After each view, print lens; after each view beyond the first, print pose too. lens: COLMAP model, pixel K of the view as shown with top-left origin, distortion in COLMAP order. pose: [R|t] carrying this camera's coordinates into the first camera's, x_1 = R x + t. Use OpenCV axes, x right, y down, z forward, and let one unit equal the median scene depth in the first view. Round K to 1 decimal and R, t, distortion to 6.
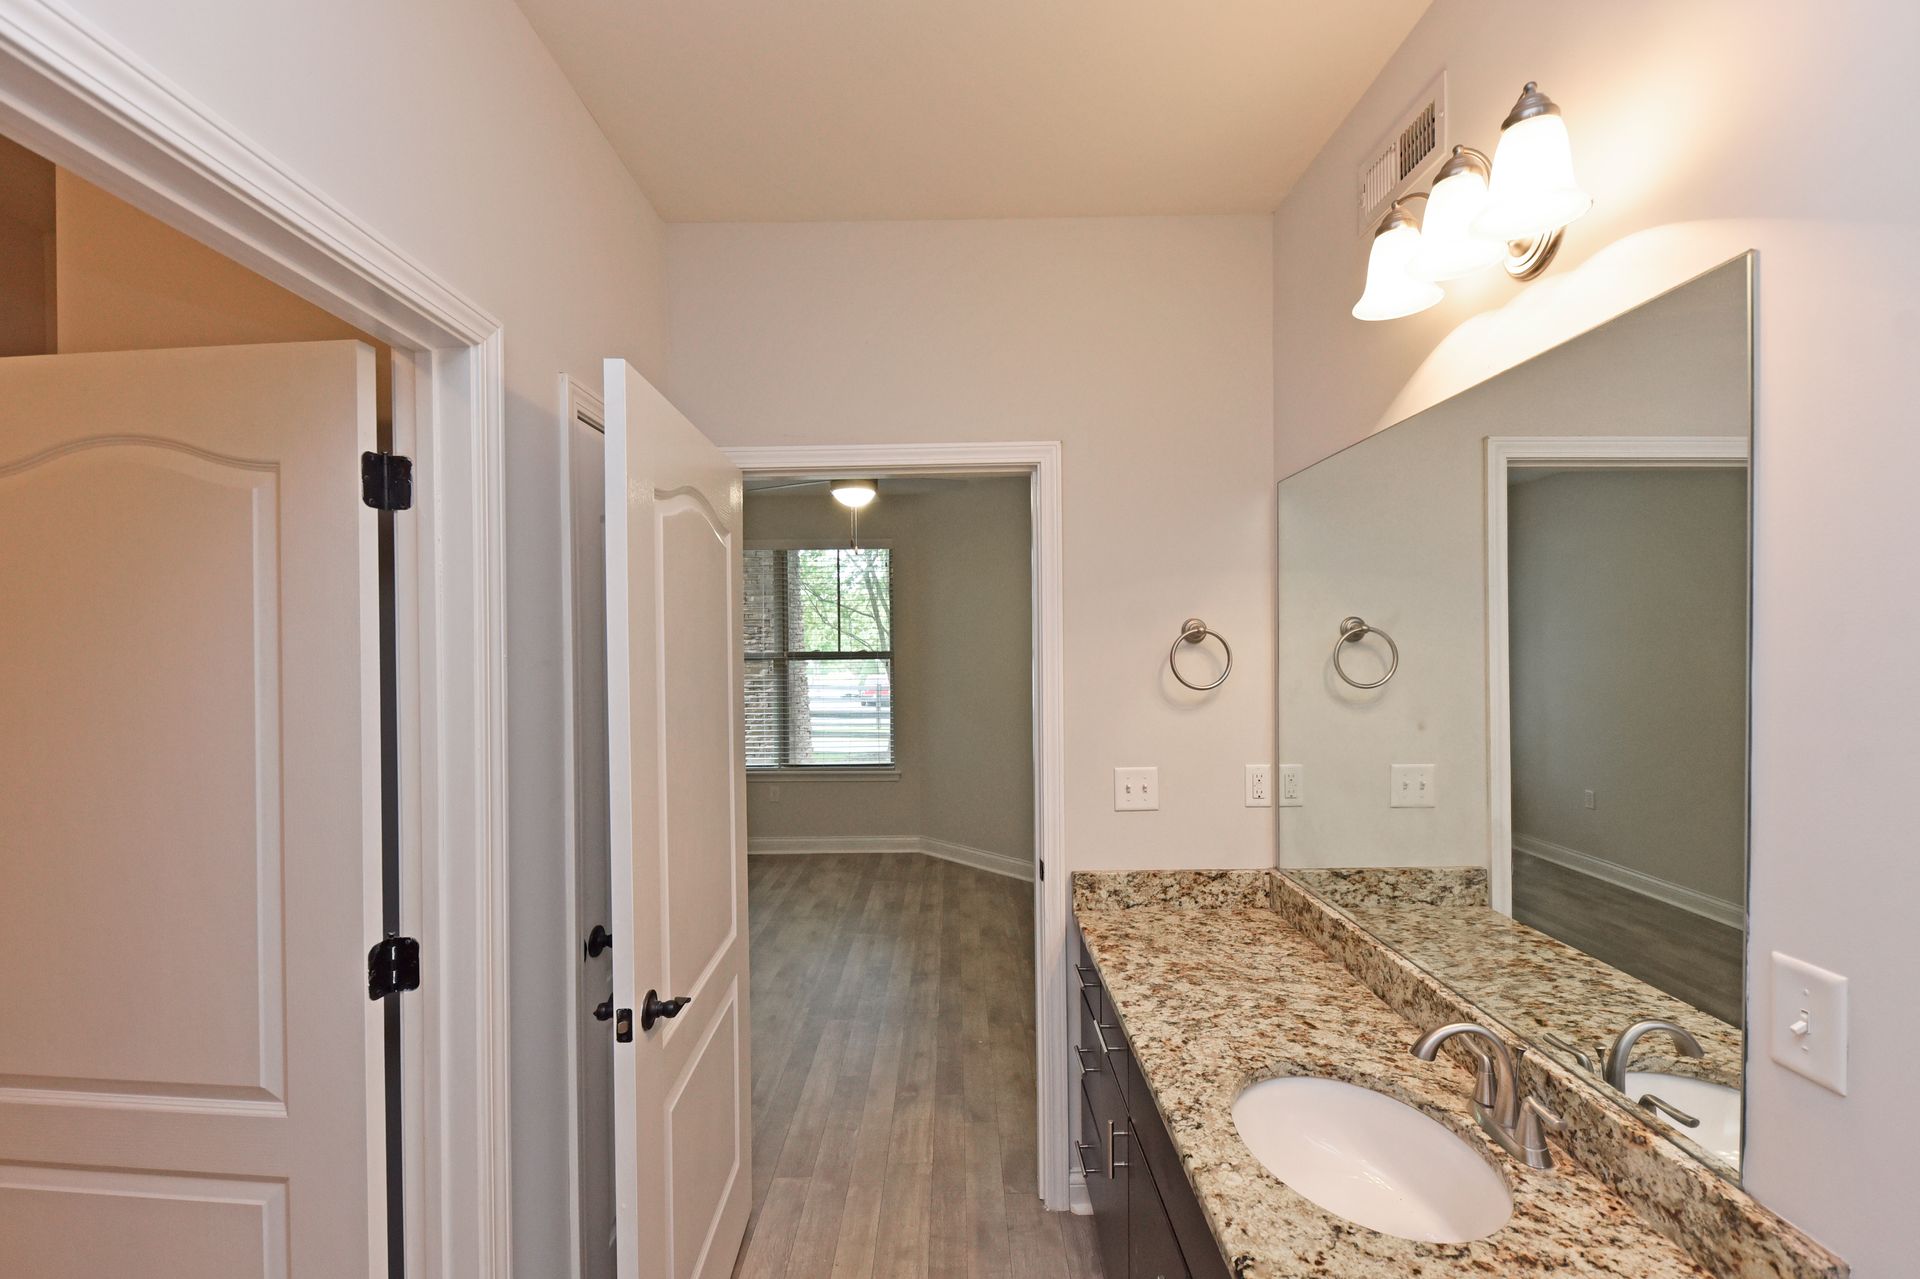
lens RADIAL K [[794.2, 0, 956.7], [0, 794.2, 648.0], [0, 0, 1]] dist [0.011723, -0.008502]
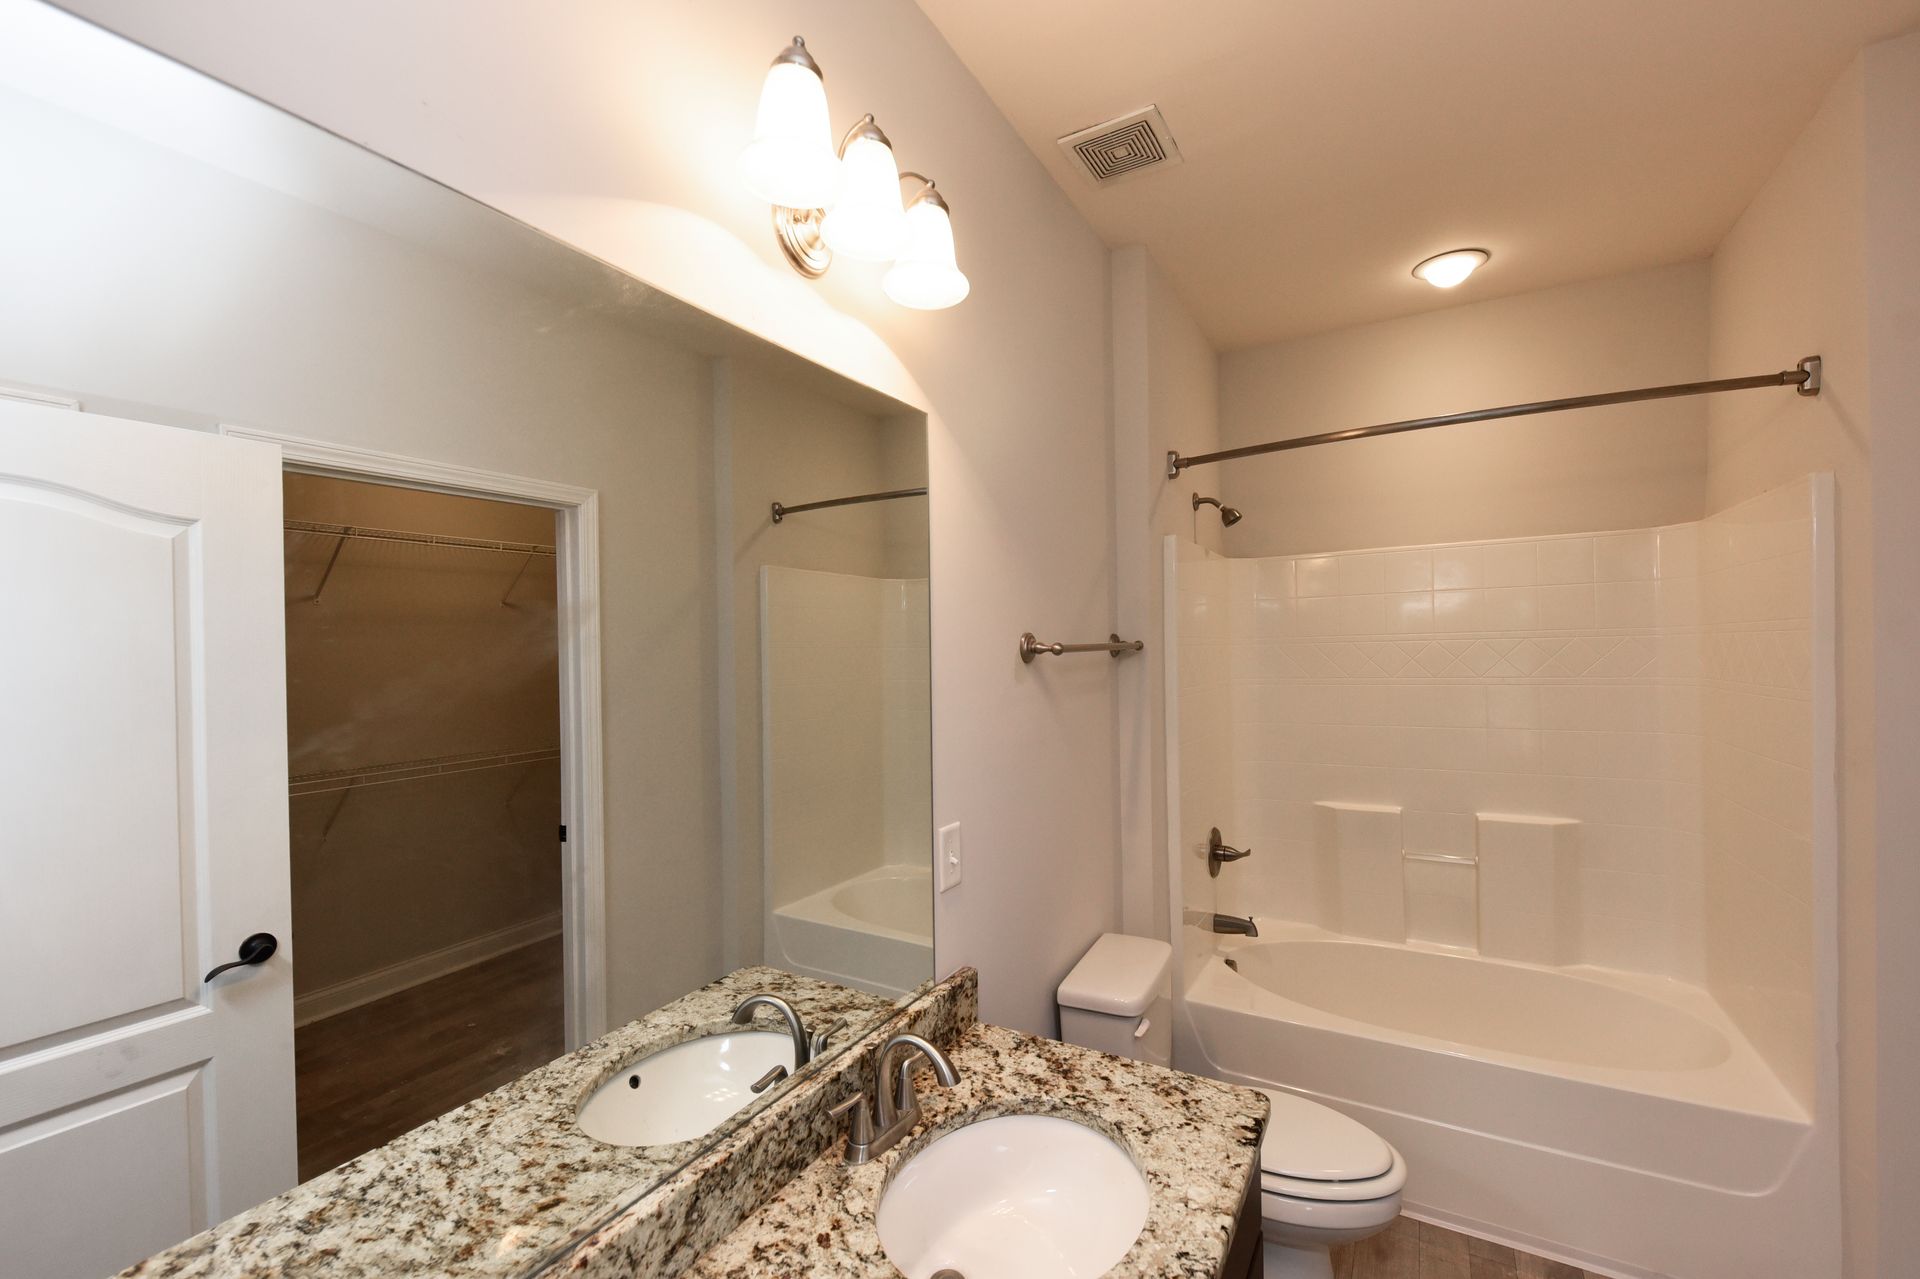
lens RADIAL K [[794.2, 0, 956.7], [0, 794.2, 648.0], [0, 0, 1]] dist [0.011723, -0.008502]
pose [[-0.861184, 0.028245, 0.507508, 0.069591], [0.031700, 0.999496, -0.001835, -0.002354], [-0.507304, 0.014507, -0.861645, 1.559324]]
